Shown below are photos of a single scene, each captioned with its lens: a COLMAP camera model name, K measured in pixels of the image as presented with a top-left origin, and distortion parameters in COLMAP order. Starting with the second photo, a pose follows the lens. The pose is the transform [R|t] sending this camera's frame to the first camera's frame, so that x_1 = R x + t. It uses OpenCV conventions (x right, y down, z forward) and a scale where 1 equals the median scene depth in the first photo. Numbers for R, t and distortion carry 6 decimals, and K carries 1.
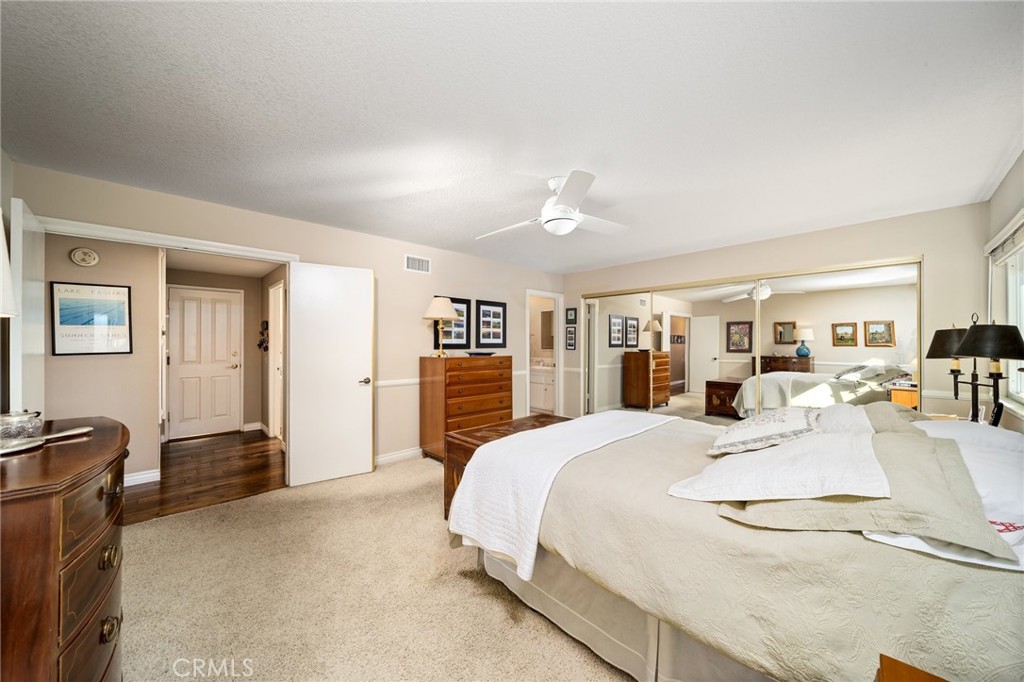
lens RADIAL K [[366.0, 0, 511.3], [0, 366.0, 342.7], [0, 0, 1]] dist [-0.001303, -0.000054]
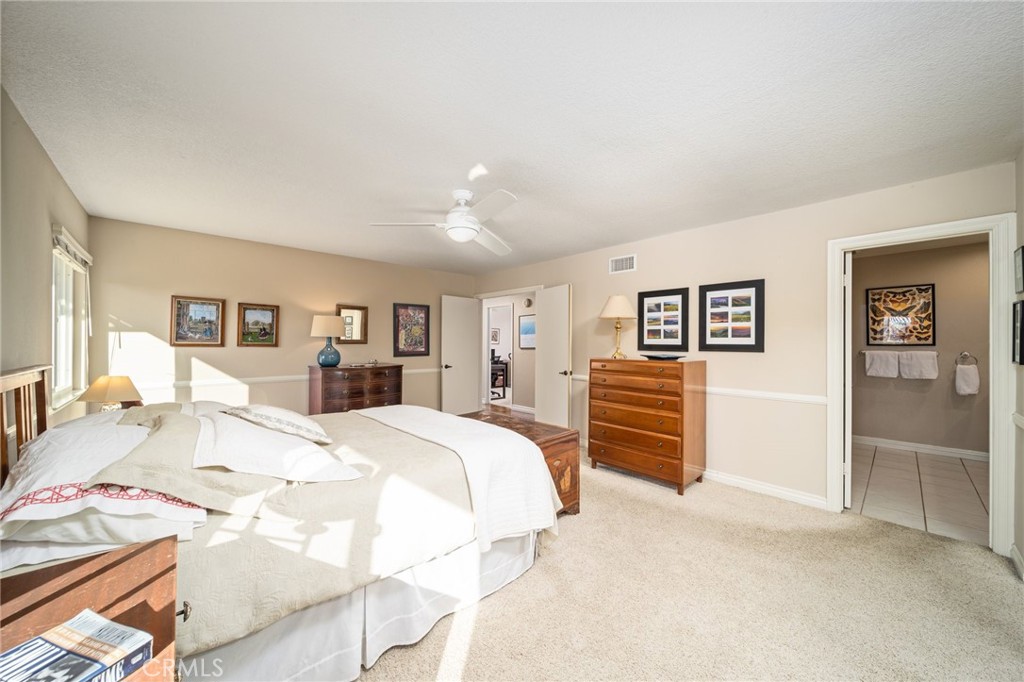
lens RADIAL K [[366.0, 0, 513.5], [0, 366.0, 341.7], [0, 0, 1]] dist [-0.001303, -0.000054]
pose [[-0.012364, -0.000263, -0.999924, 0.626850], [-0.001307, 0.999999, -0.000247, -0.002639], [0.999923, 0.001304, -0.012364, 0.602898]]
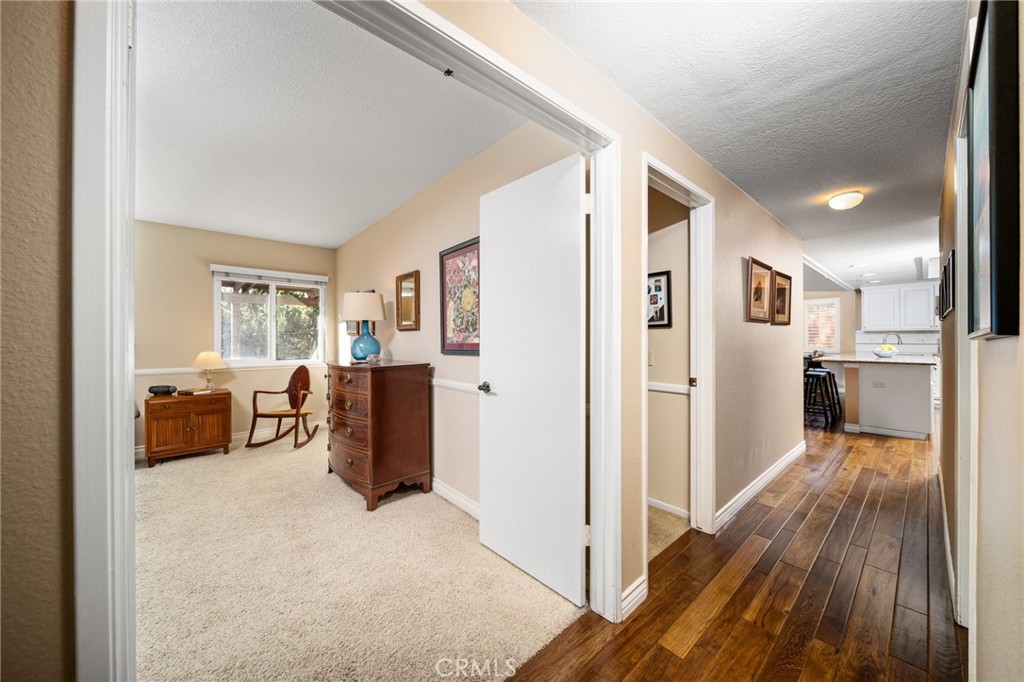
lens RADIAL K [[366.0, 0, 511.0], [0, 366.0, 339.5], [0, 0, 1]] dist [-0.001303, -0.000054]
pose [[-0.998929, 0.001018, 0.046261, -0.583022], [0.001101, 0.999998, 0.001768, 0.019717], [-0.046259, 0.001817, -0.998928, 0.807005]]
